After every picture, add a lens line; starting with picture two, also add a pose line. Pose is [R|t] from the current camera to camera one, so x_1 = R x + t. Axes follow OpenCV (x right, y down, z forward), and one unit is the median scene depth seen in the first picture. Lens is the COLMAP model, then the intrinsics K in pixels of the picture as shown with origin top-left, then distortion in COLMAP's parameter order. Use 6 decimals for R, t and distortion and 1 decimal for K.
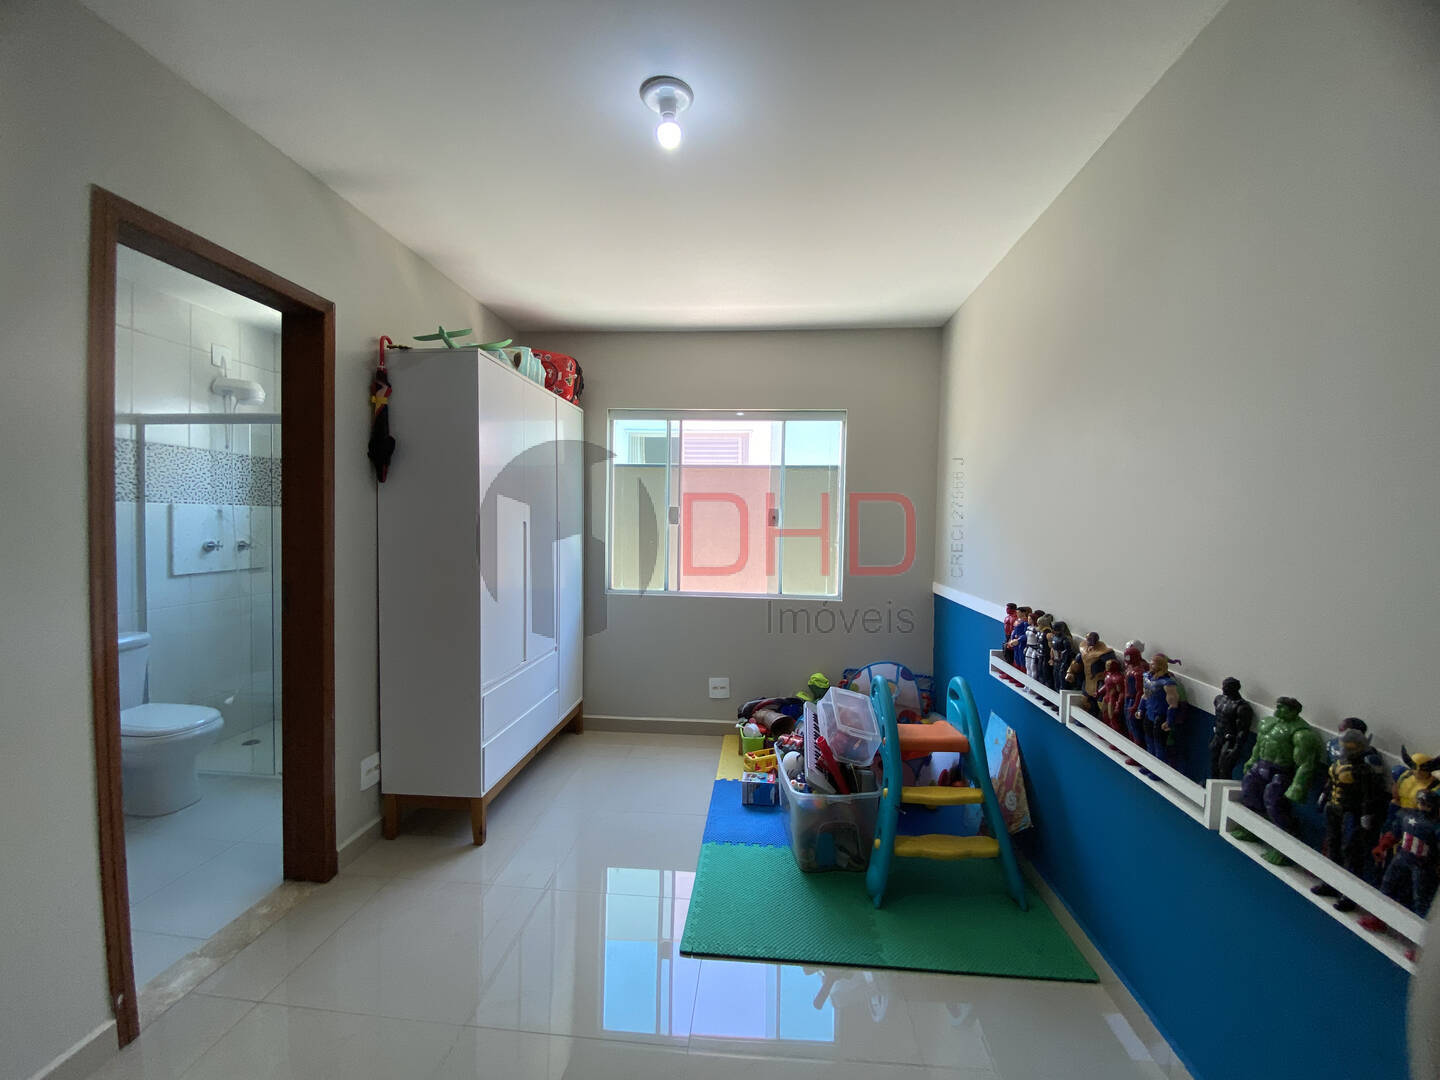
lens RADIAL K [[585.4, 0, 720.0], [0, 585.4, 540.0], [0, 0, 1]] dist [-0.014351, -0.000309]
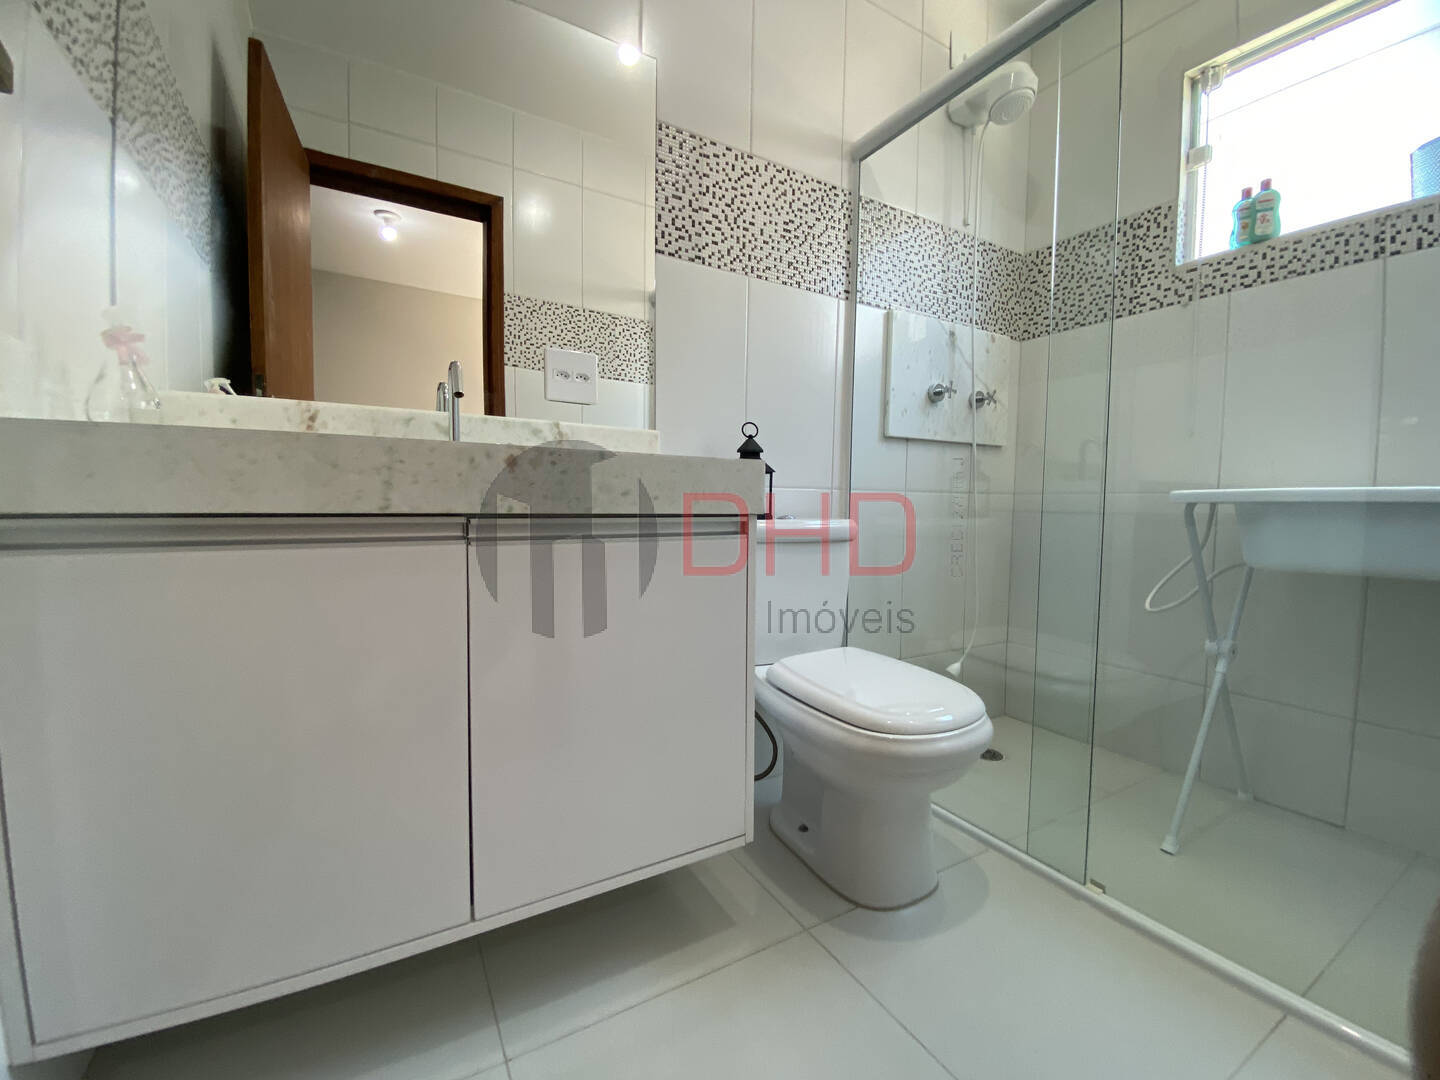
lens RADIAL K [[585.4, 0, 720.0], [0, 585.4, 540.0], [0, 0, 1]] dist [-0.014351, -0.000309]
pose [[0.539526, 0.051723, -0.840379, -0.551617], [-0.026338, 0.998660, 0.044555, 0.151850], [0.841557, -0.001905, 0.540165, 0.553437]]
